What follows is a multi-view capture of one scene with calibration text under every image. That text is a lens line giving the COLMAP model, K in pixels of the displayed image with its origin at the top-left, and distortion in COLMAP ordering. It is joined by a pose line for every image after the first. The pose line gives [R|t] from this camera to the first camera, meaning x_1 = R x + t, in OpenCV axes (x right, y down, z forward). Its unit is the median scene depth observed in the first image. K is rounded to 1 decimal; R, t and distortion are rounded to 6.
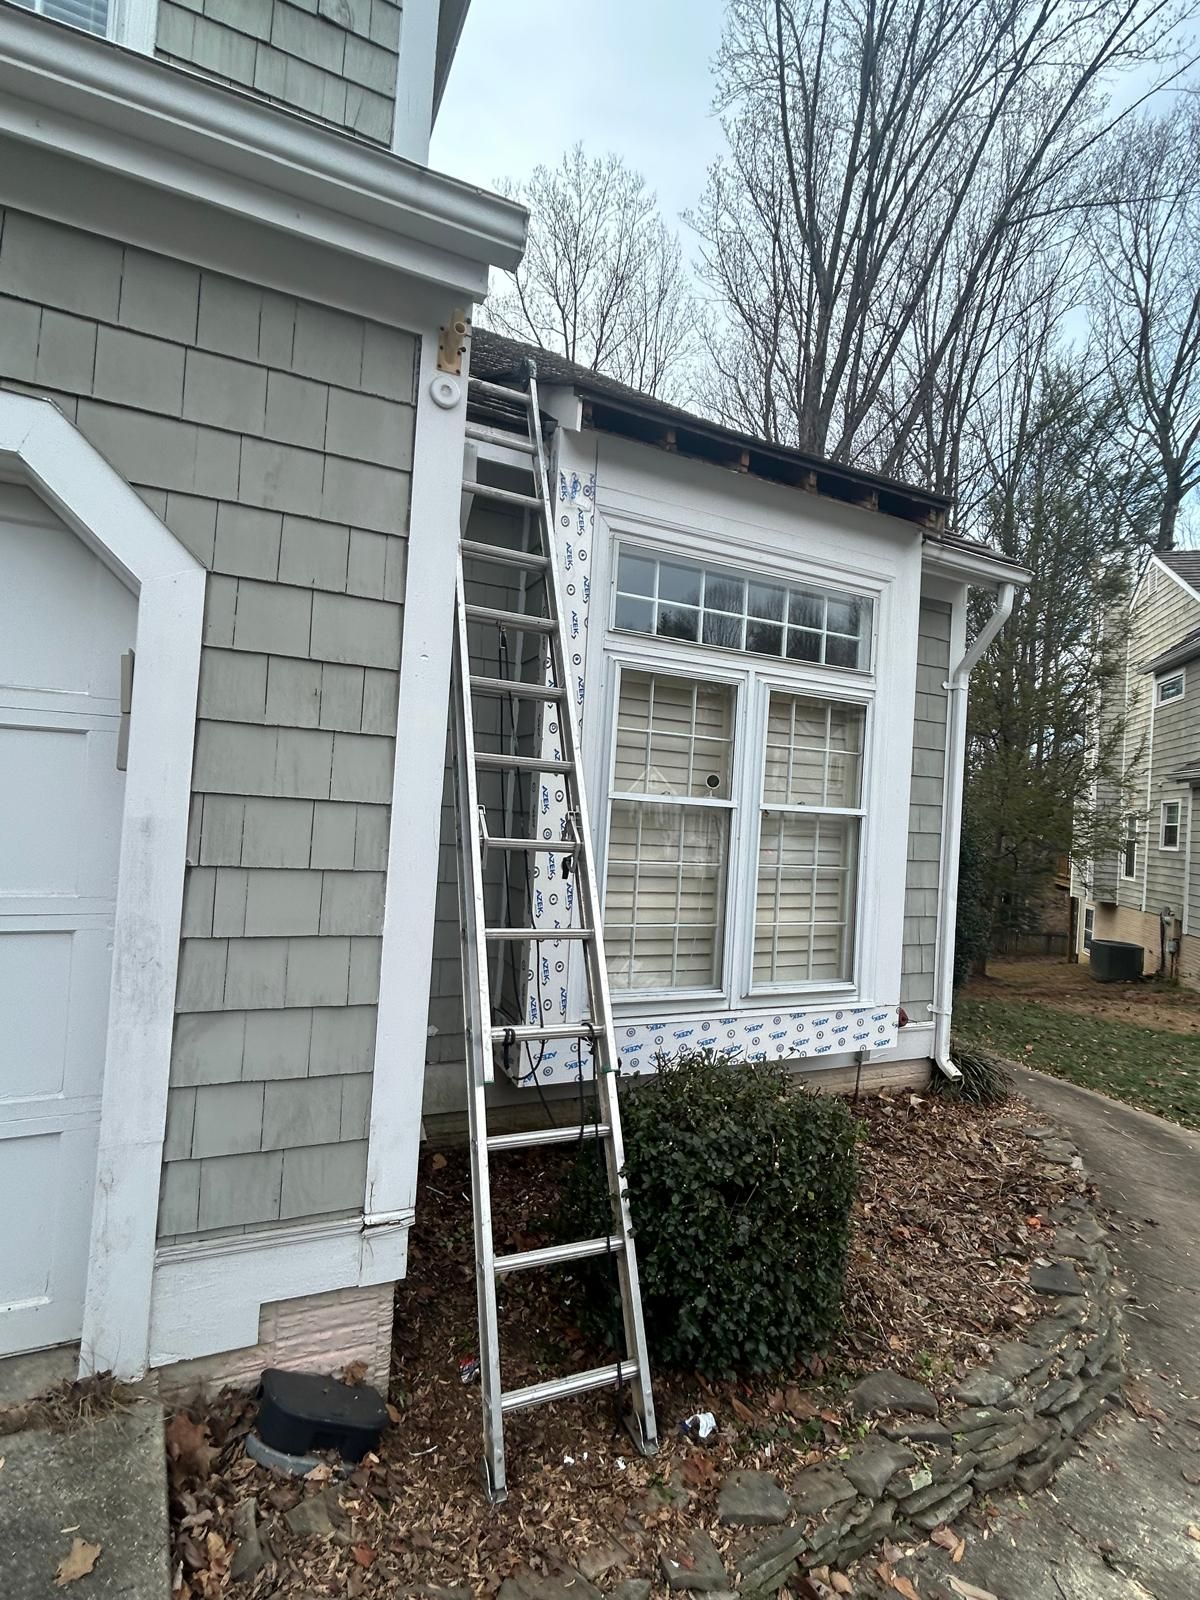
lens RADIAL K [[772.5, 0, 600.0], [0, 772.5, 800.0], [0, 0, 1]] dist [-0.003041, -0.000136]
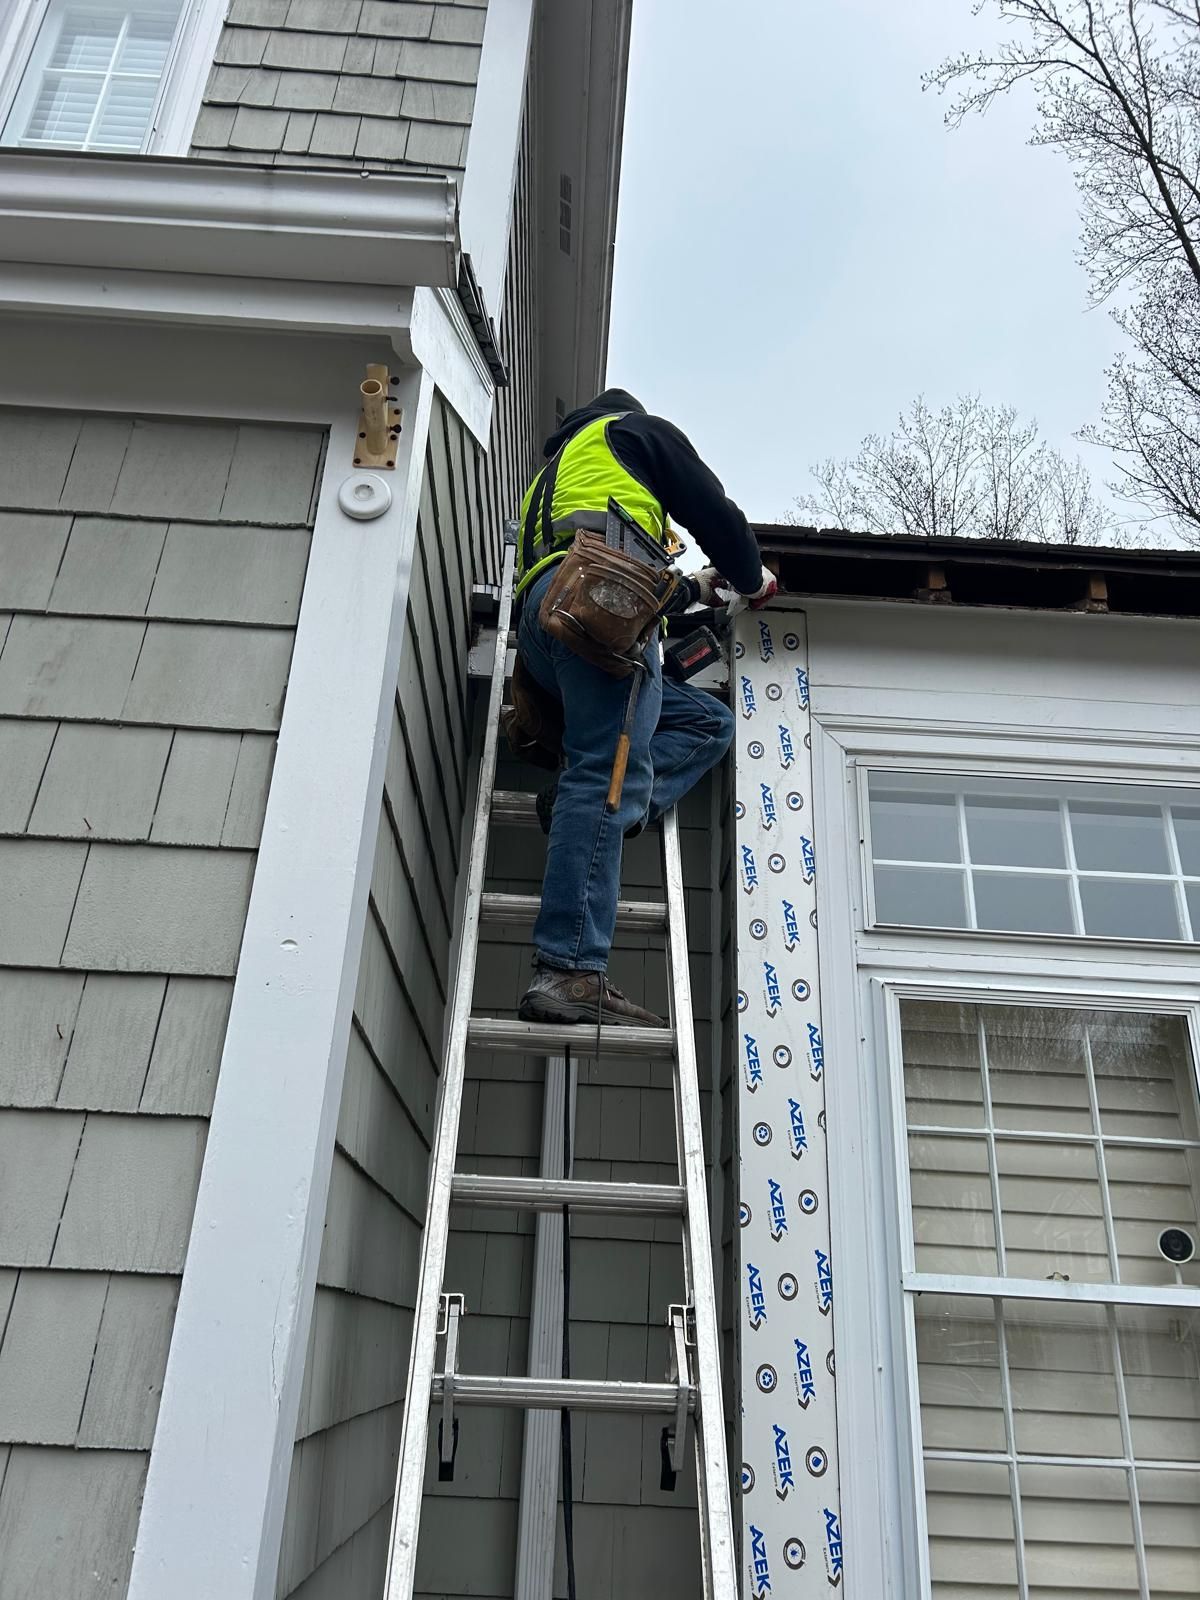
lens RADIAL K [[1195.0, 0, 600.0], [0, 1195.0, 800.0], [0, 0, 1]] dist [0.055458, -0.066559]
pose [[0.923877, -0.175702, -0.339970, 0.118246], [0.017102, 0.906440, -0.421988, 0.028158], [0.382307, 0.384050, 0.840444, 0.214542]]
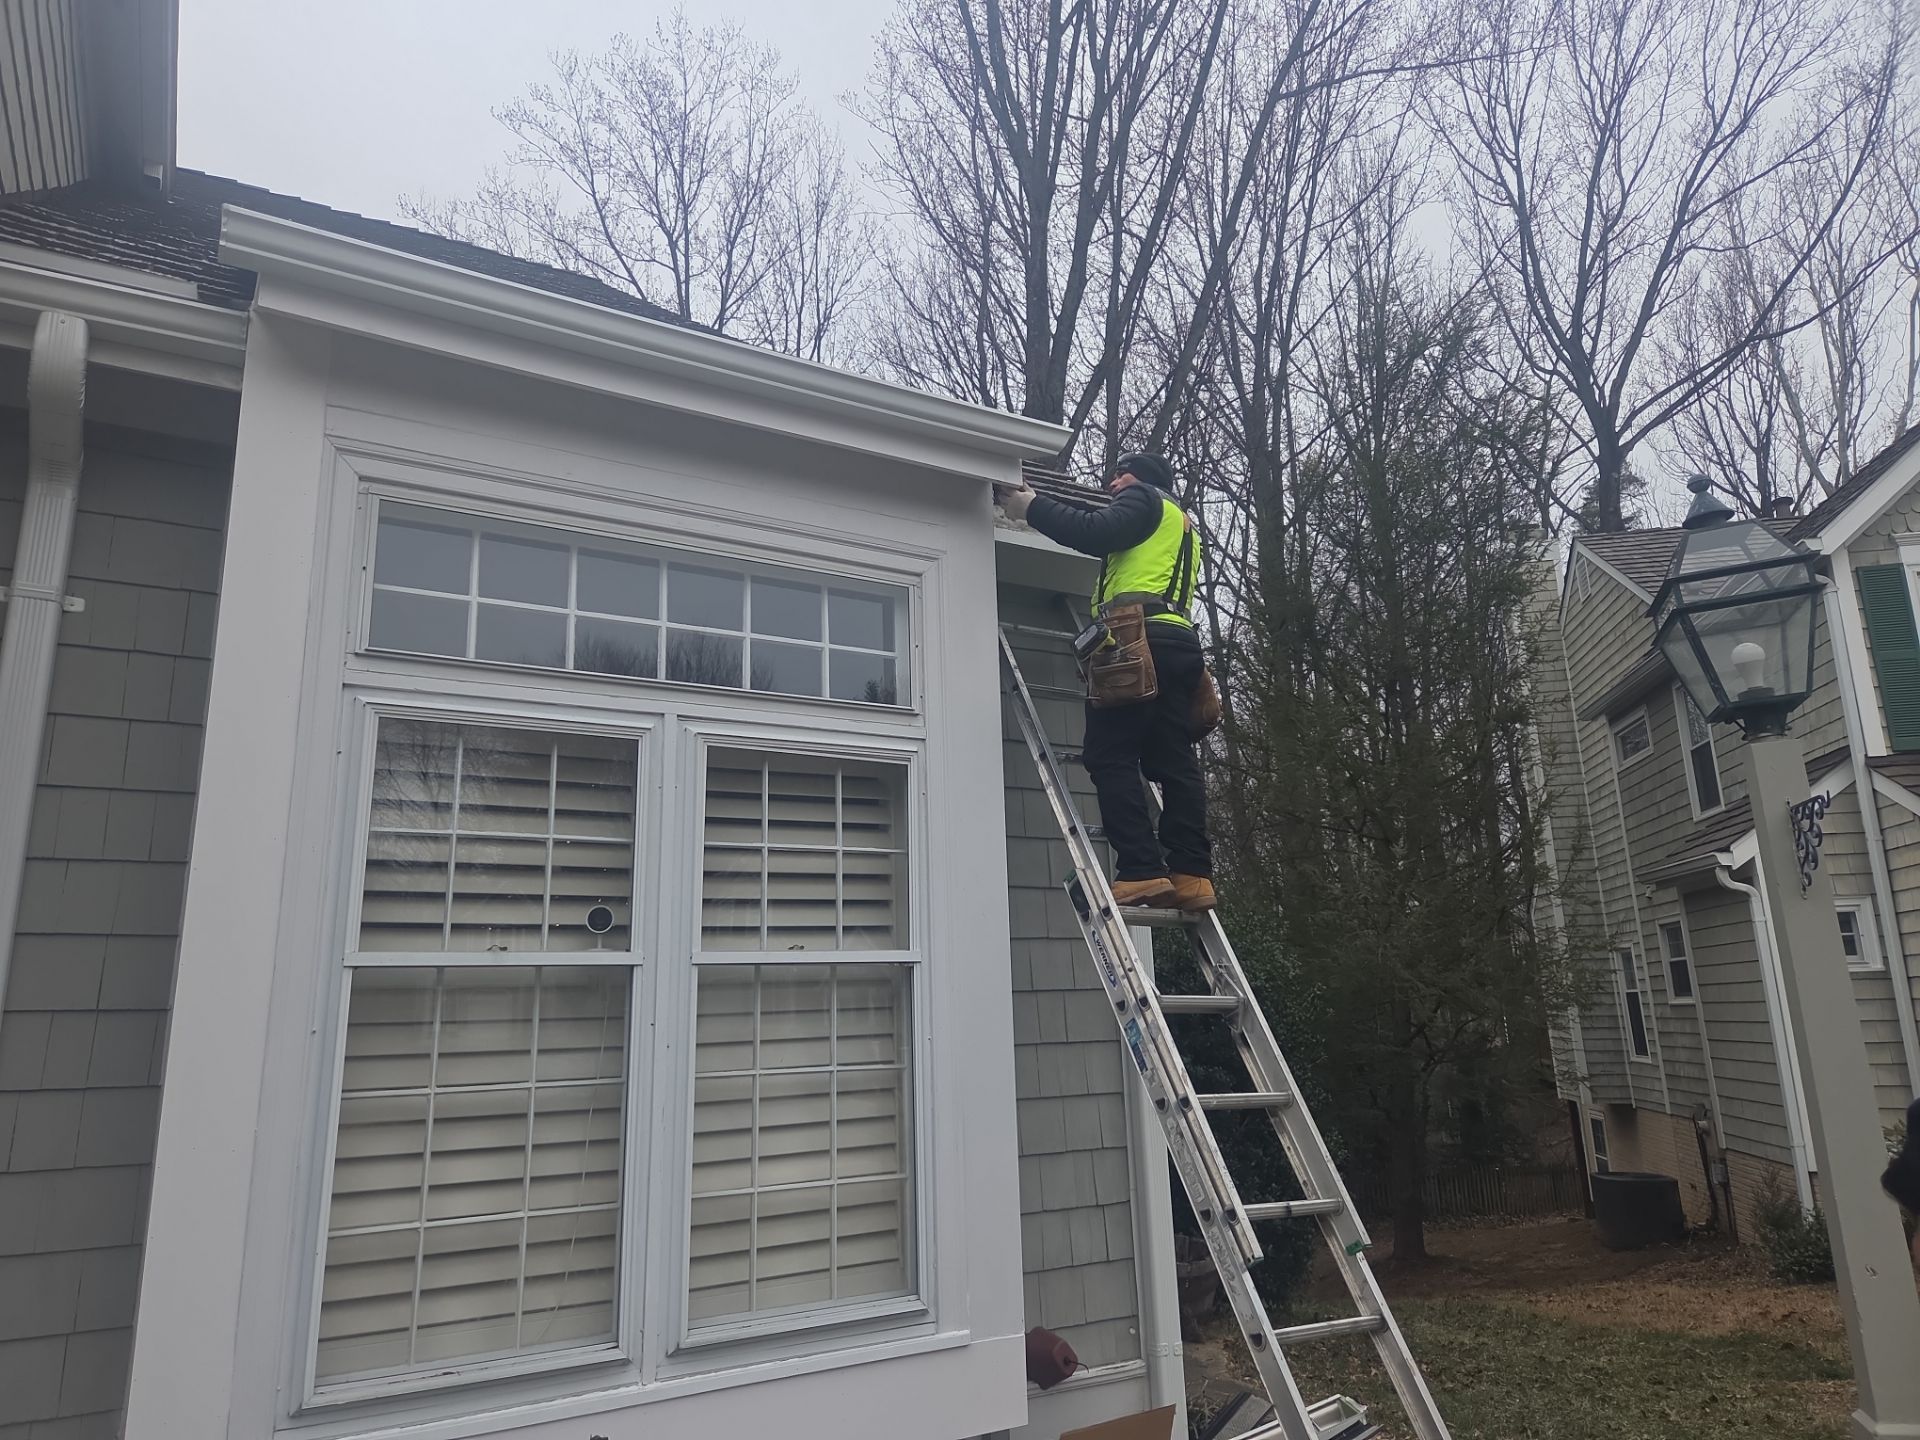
lens RADIAL K [[1274.3, 0, 941.3], [0, 1274.3, 712.7], [0, 0, 1]] dist [0.084285, -0.060969]
pose [[0.992453, -0.060509, 0.106654, 0.285593], [0.081950, 0.974299, -0.209821, 0.041385], [-0.091217, 0.216978, 0.971905, 0.077389]]
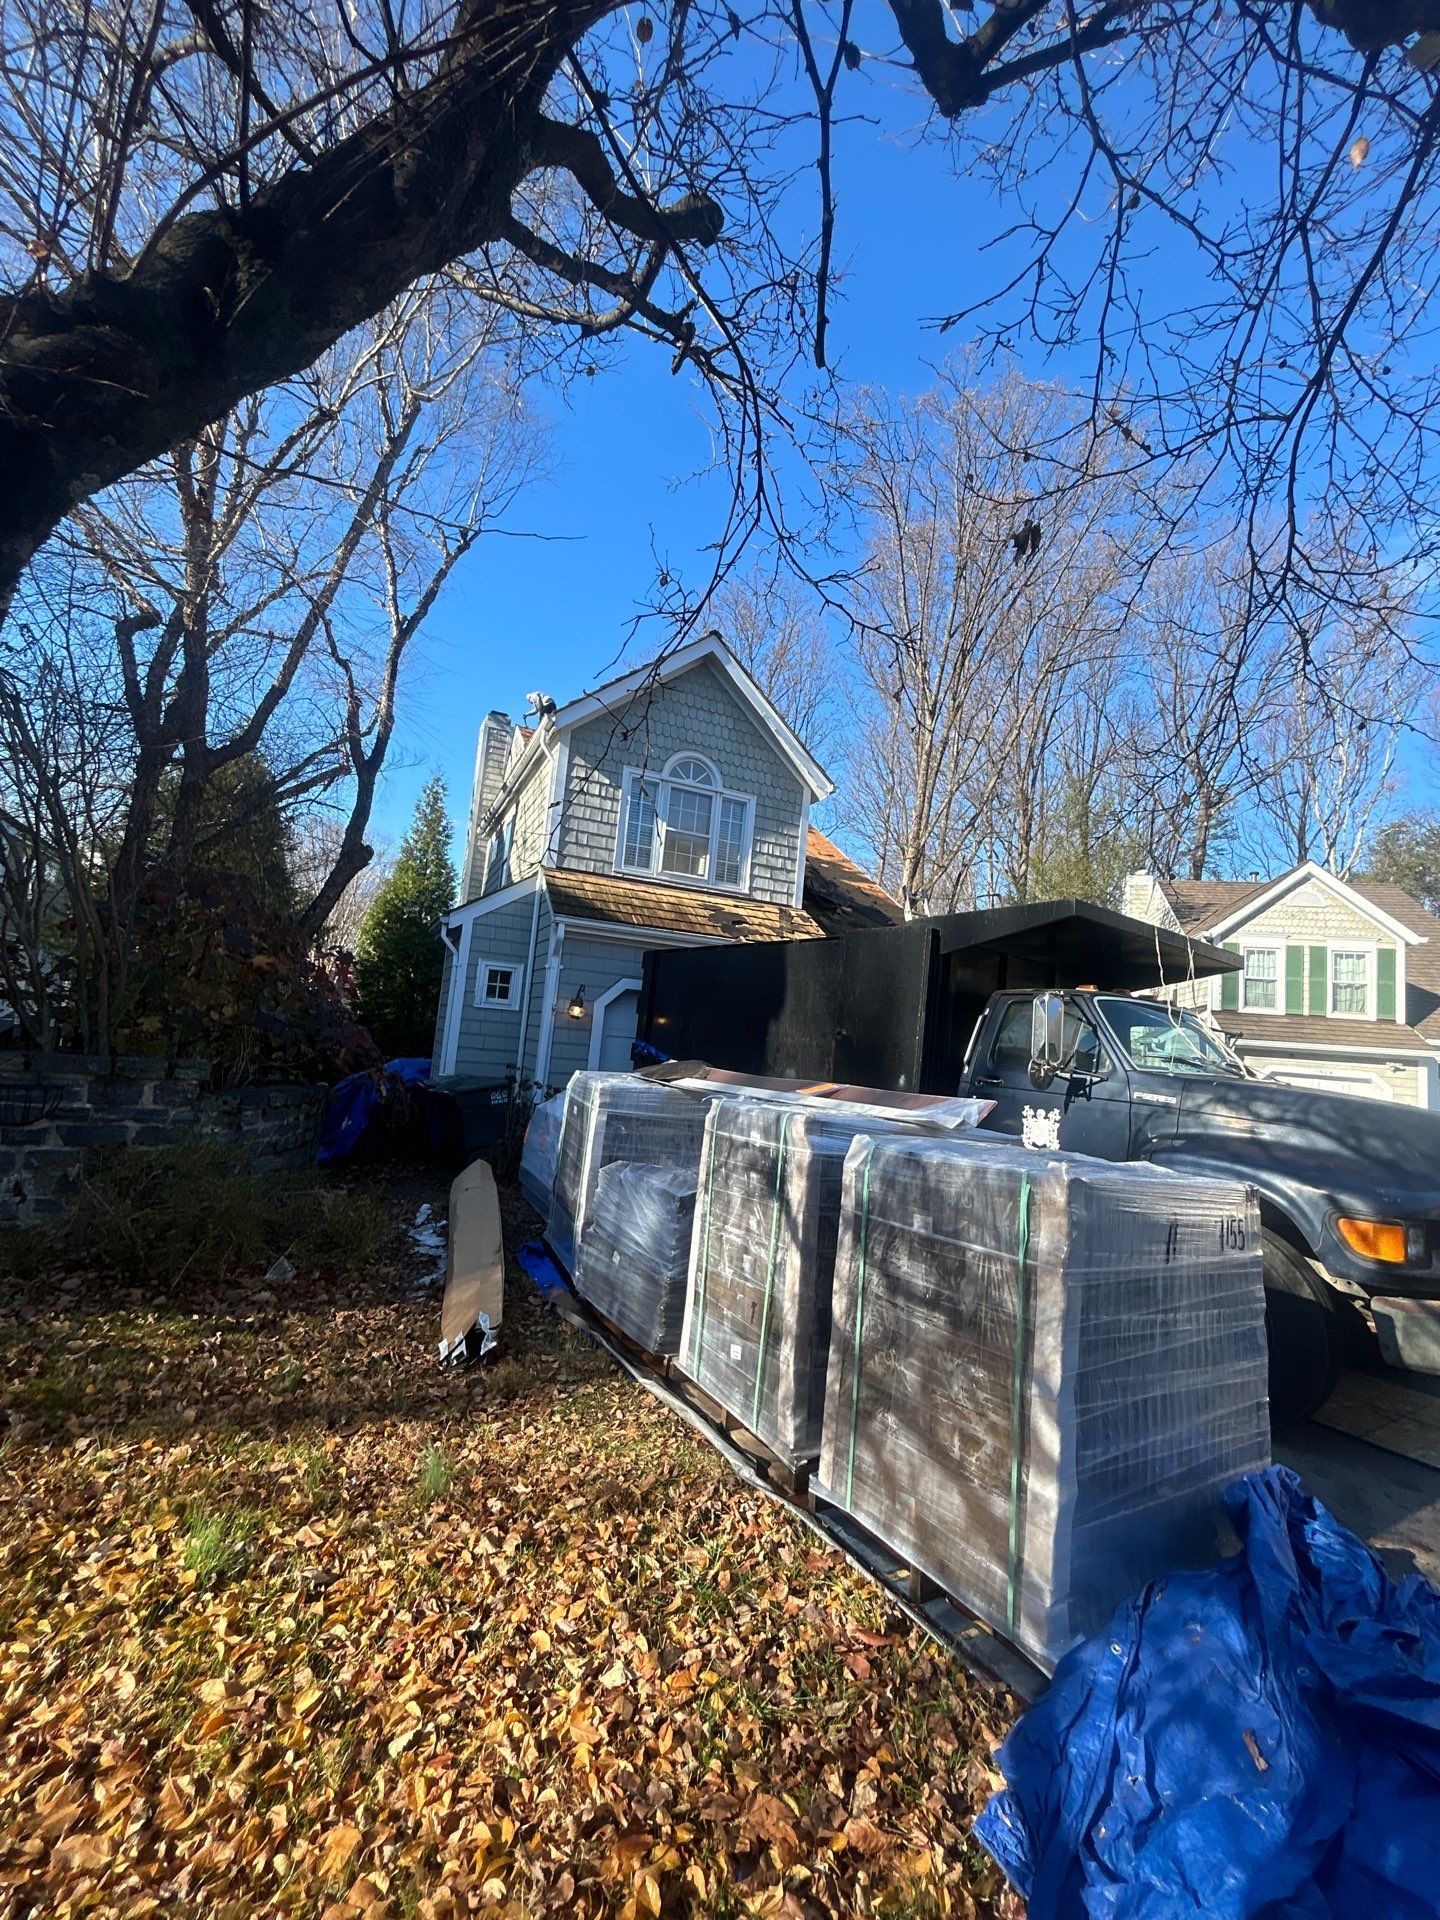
lens RADIAL K [[779.3, 0, 733.5], [0, 779.3, 957.9], [0, 0, 1]] dist [-0.002160, -0.000229]
pose [[0.999658, 0.025821, 0.004229, -0.455496], [-0.025342, 0.995699, -0.089111, -0.112477], [-0.006512, 0.088973, 0.996013, -2.214338]]
